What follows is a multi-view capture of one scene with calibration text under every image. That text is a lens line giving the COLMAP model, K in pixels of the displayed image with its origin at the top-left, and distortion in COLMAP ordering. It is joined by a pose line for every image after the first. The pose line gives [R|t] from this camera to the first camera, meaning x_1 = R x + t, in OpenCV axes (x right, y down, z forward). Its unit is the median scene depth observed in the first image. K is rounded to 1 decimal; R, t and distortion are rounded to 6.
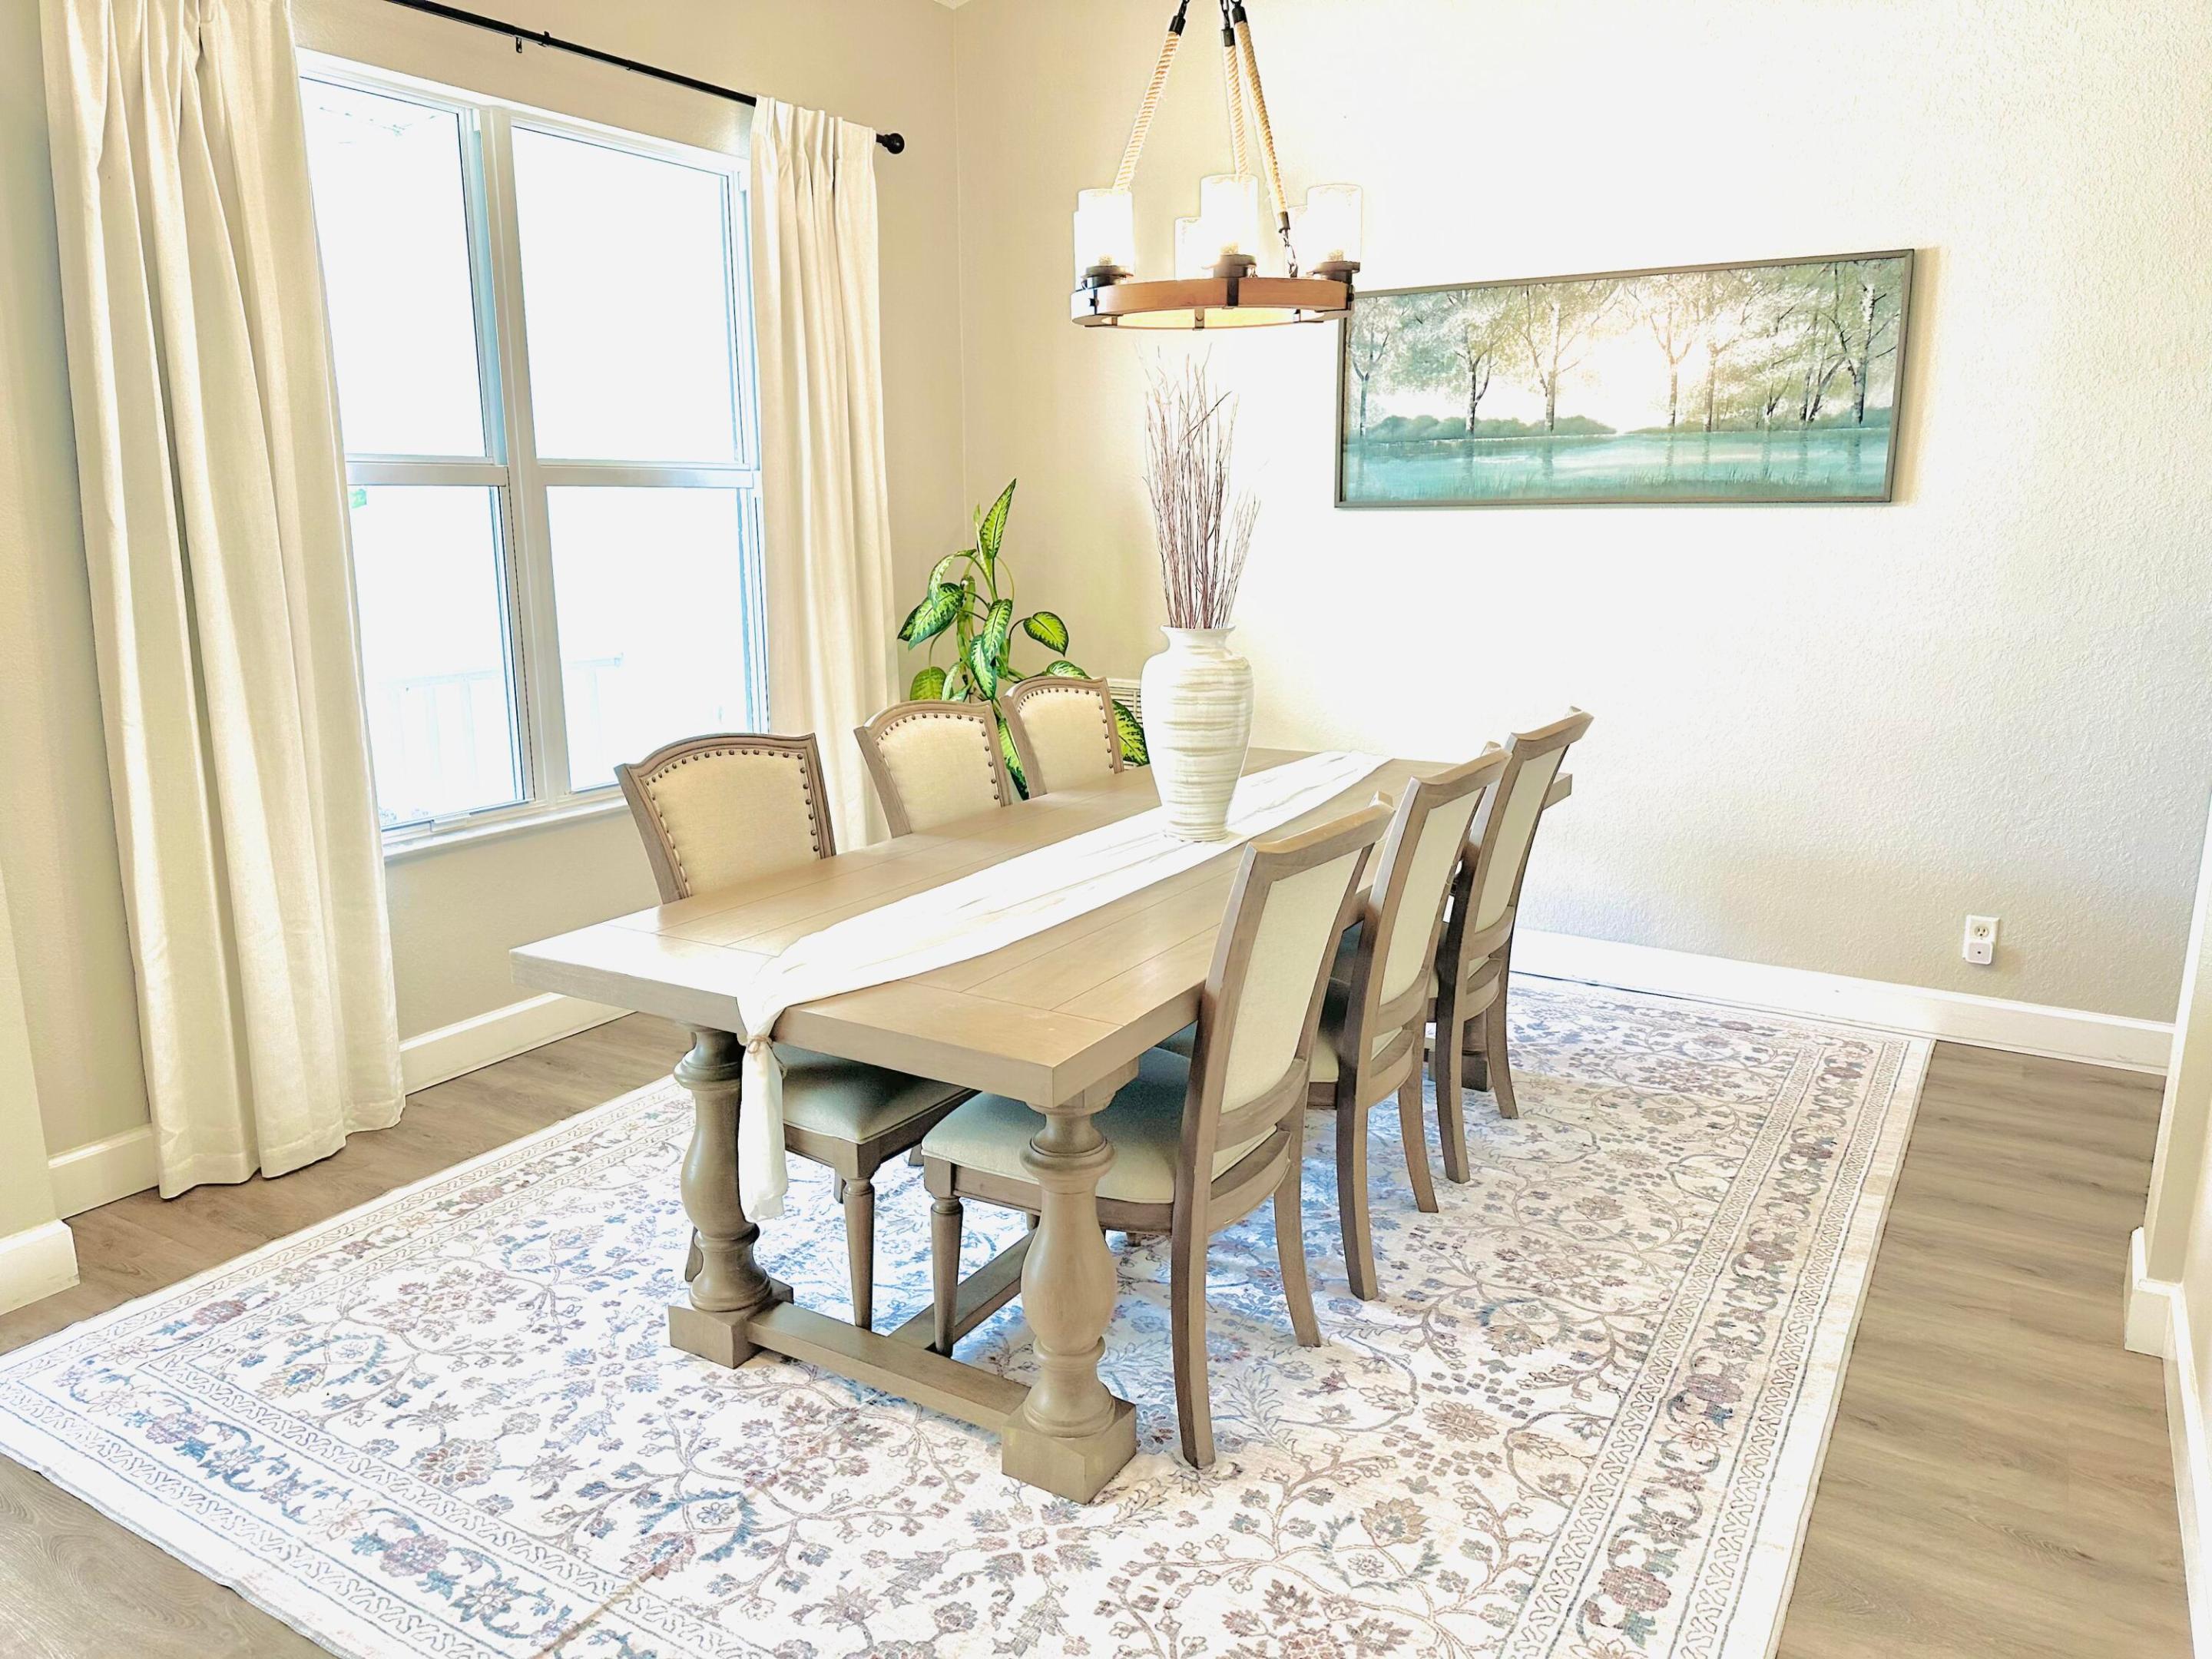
lens RADIAL K [[1545.7, 0, 1105.5], [0, 1545.7, 865.0], [0, 0, 1]] dist [0.034859, -0.040336]
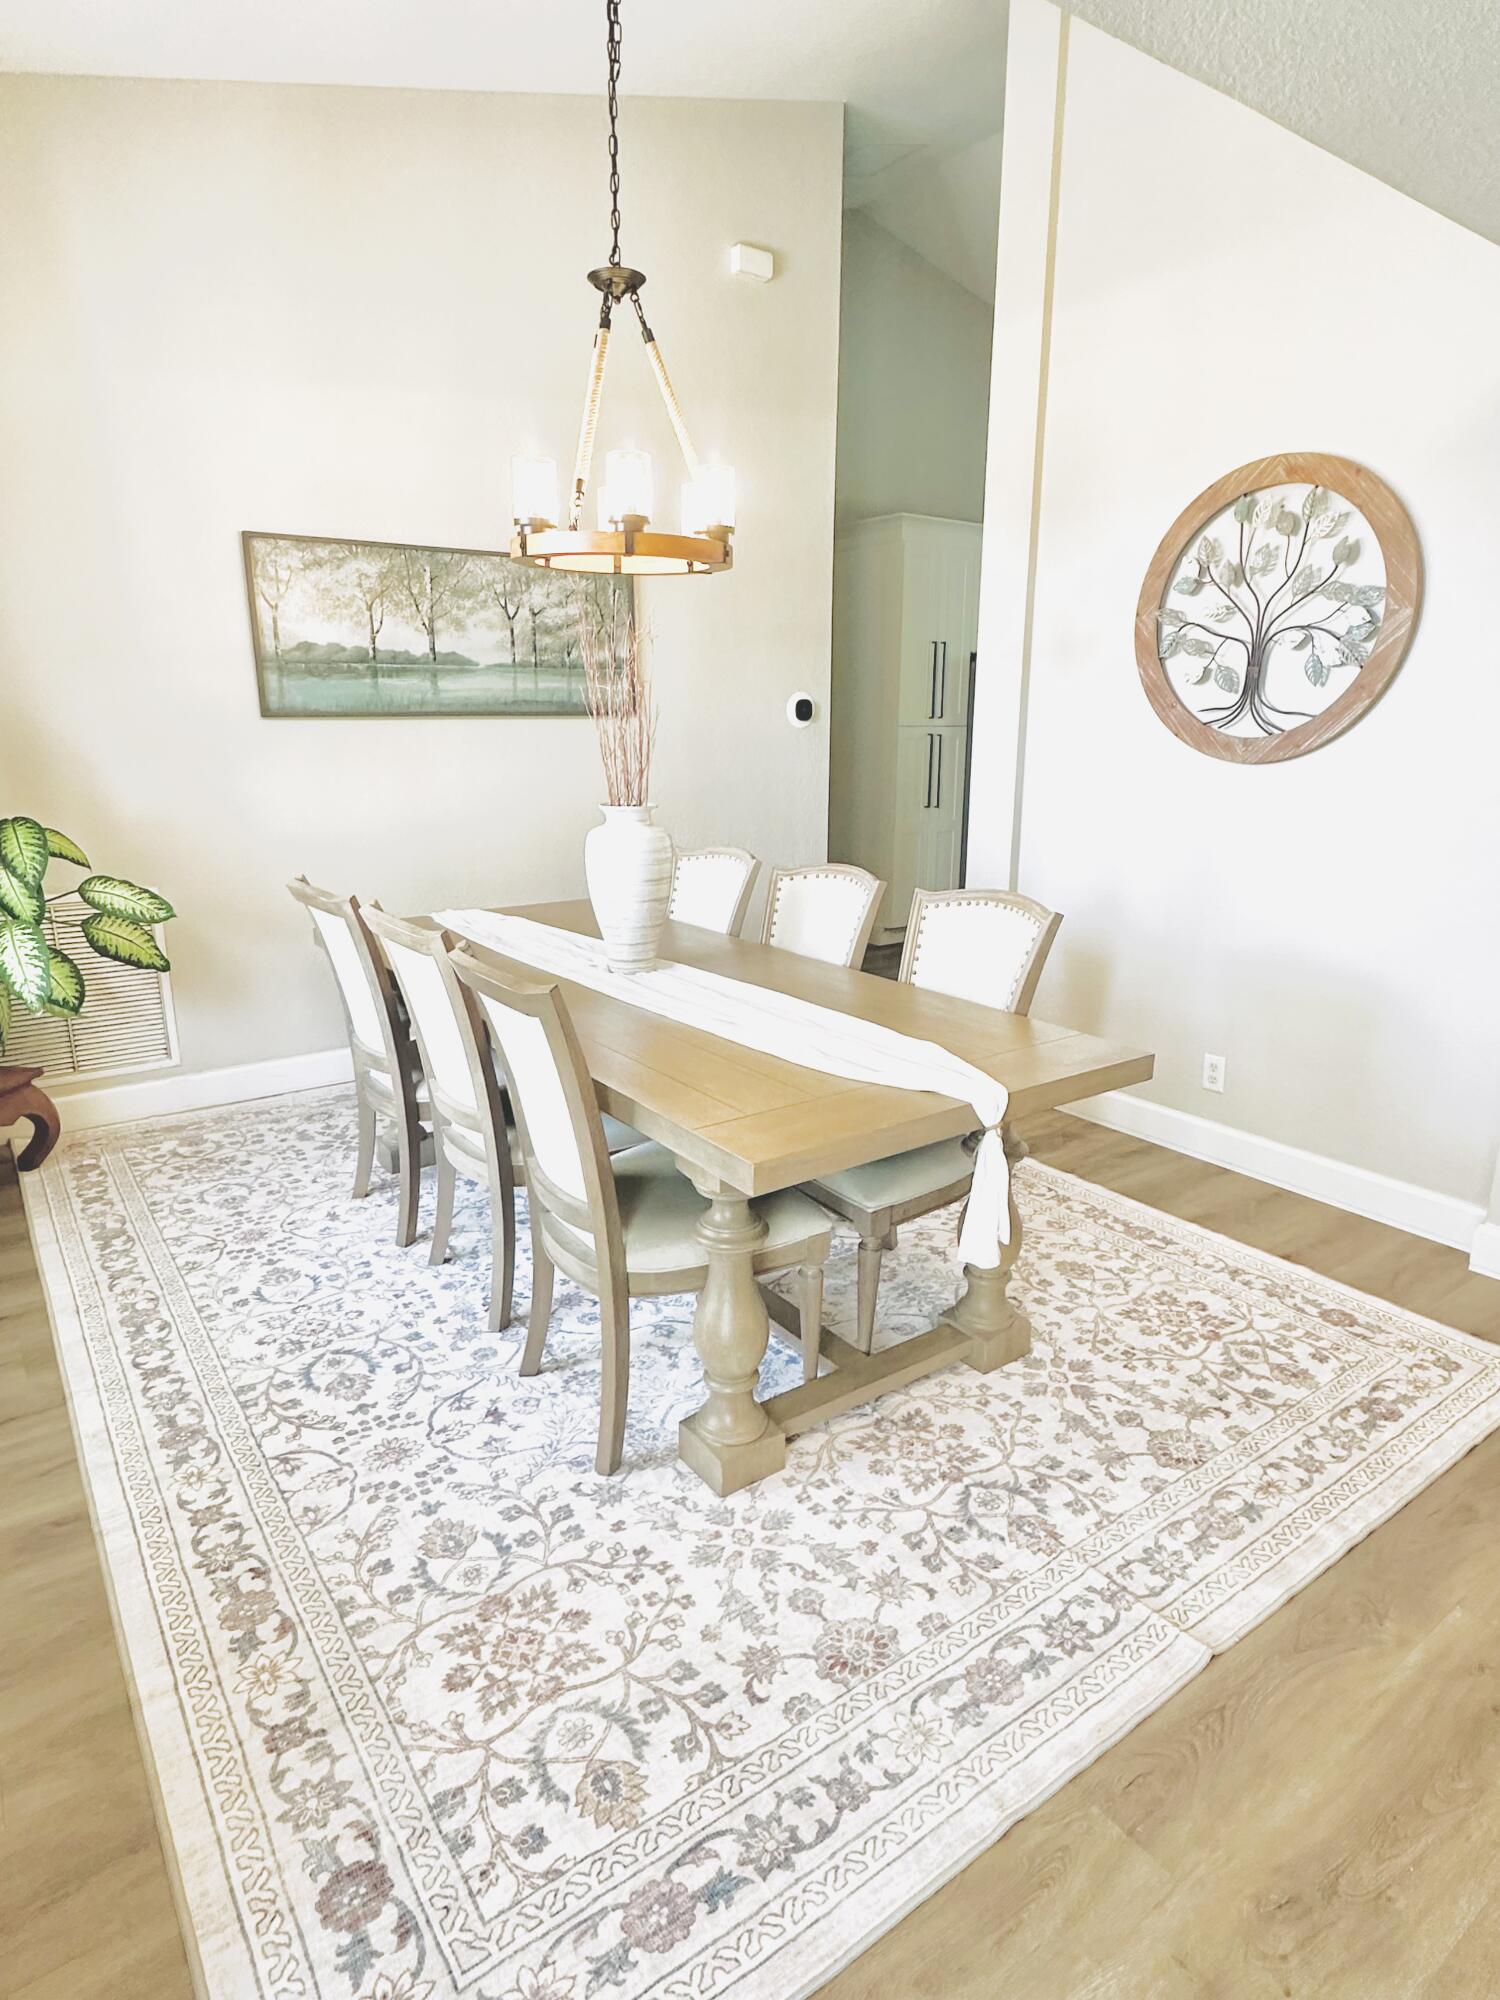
lens RADIAL K [[1127.3, 0, 750.0], [0, 1127.3, 1000.0], [0, 0, 1]] dist [-0.003150, -0.002035]
pose [[0.392795, -0.219267, 0.893104, -0.591704], [0.212654, 0.966495, 0.143758, -0.083930], [-0.894701, 0.133455, 0.426262, 0.408569]]
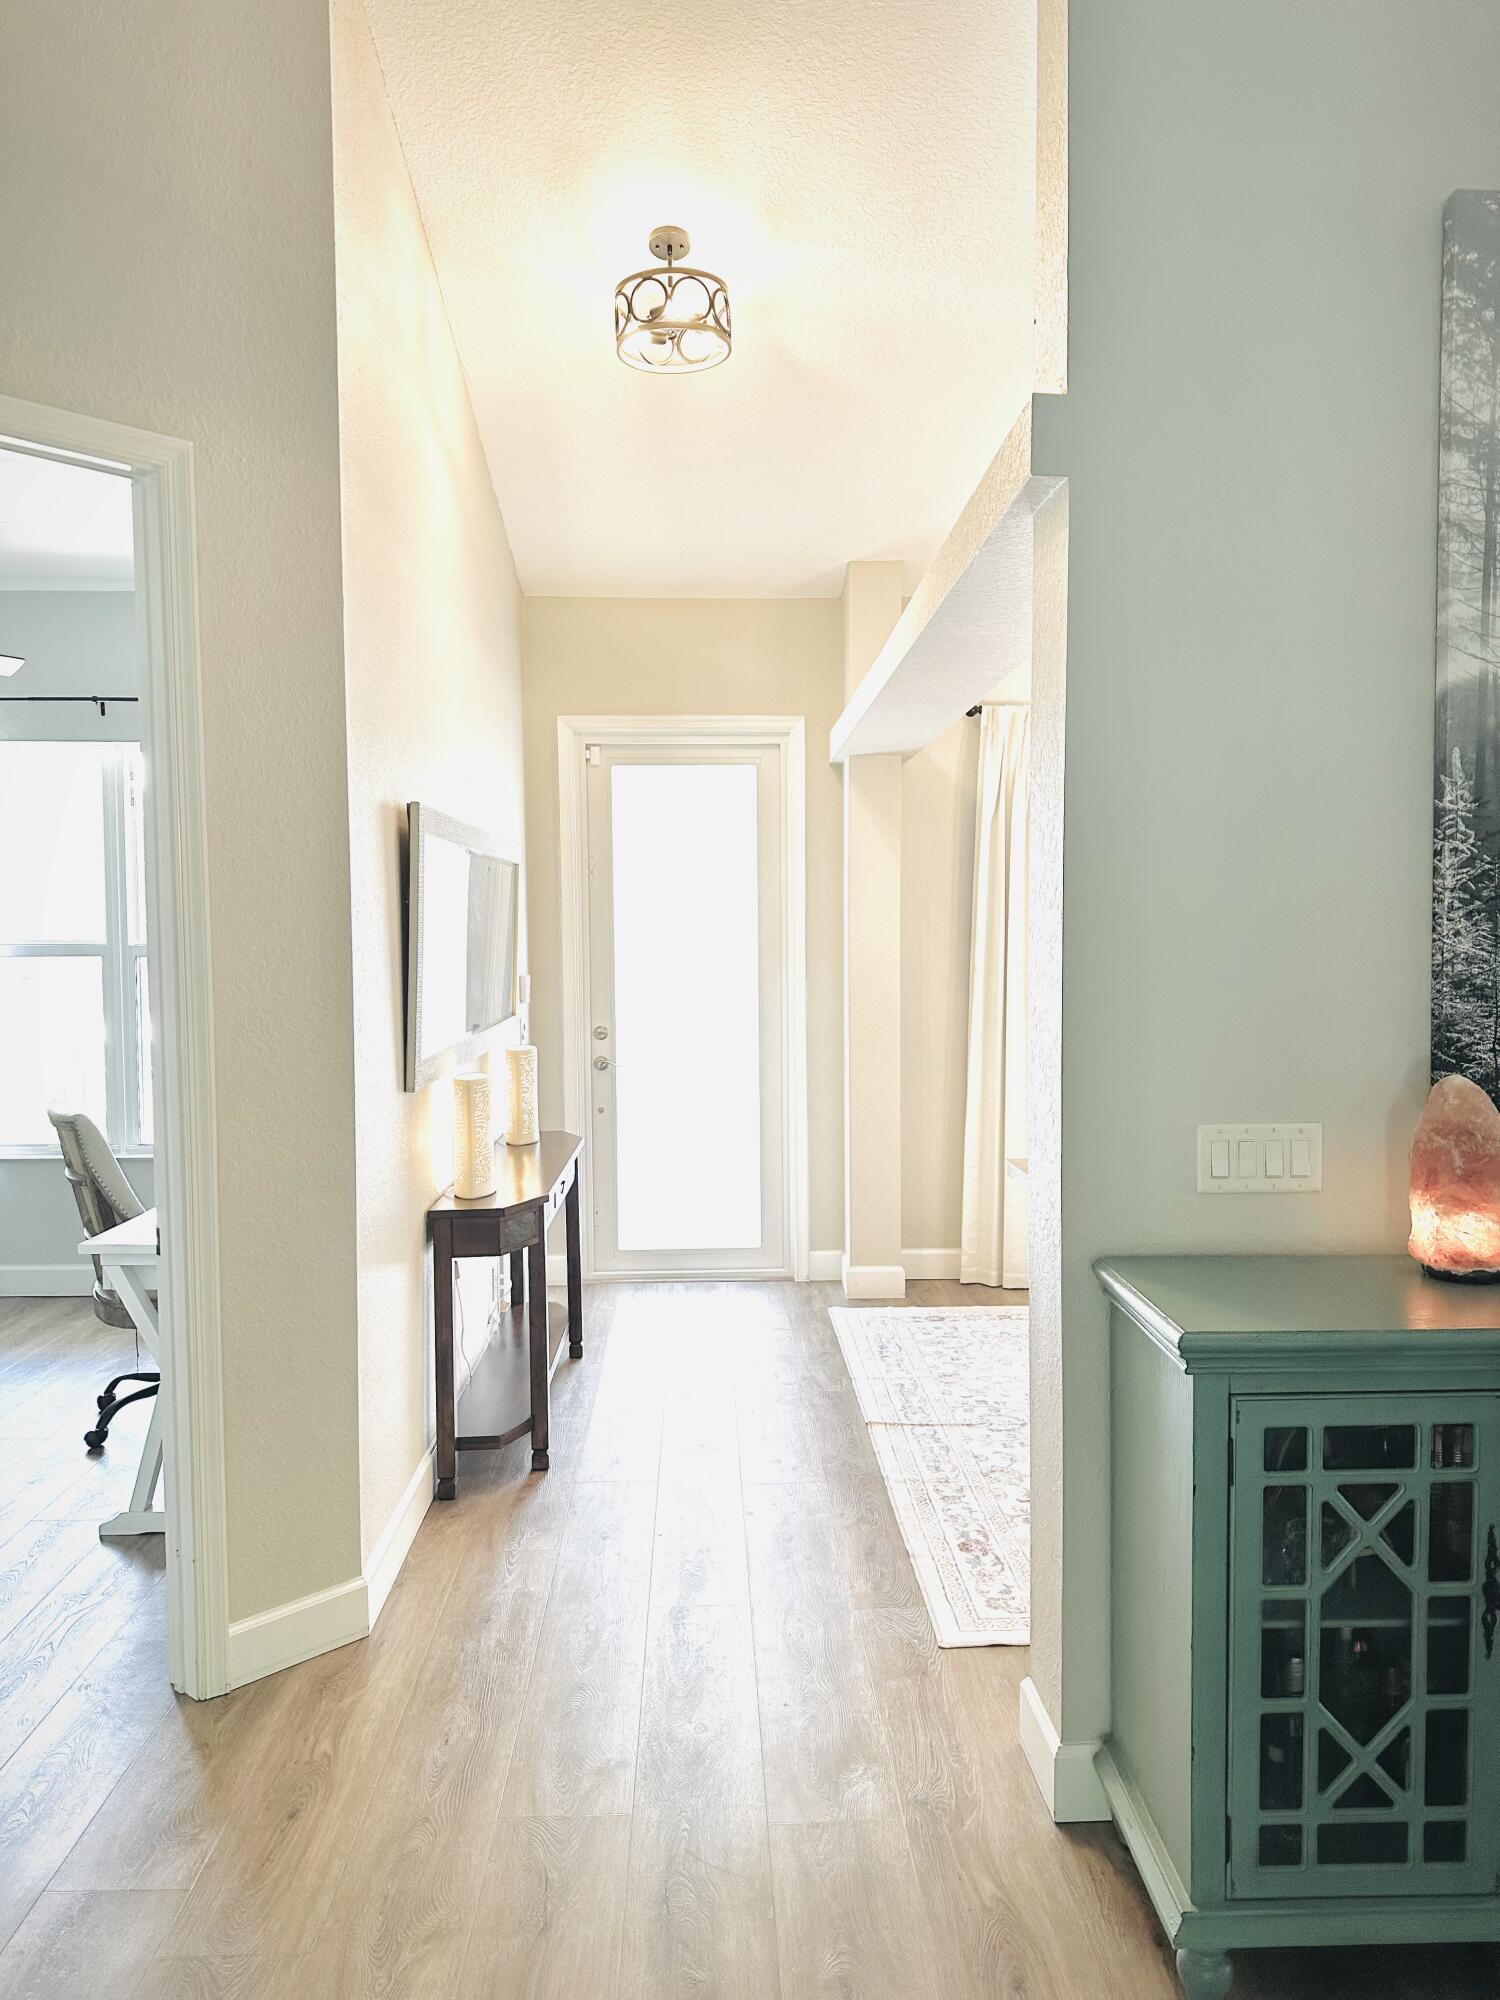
lens RADIAL K [[1397.6, 0, 750.0], [0, 1397.6, 1000.0], [0, 0, 1]] dist [0.034859, -0.040336]
pose [[0.538415, 0.034931, -0.841956, 0.656198], [-0.194035, 0.977432, -0.083531, 0.043385], [0.820037, 0.208343, 0.533041, -0.254014]]
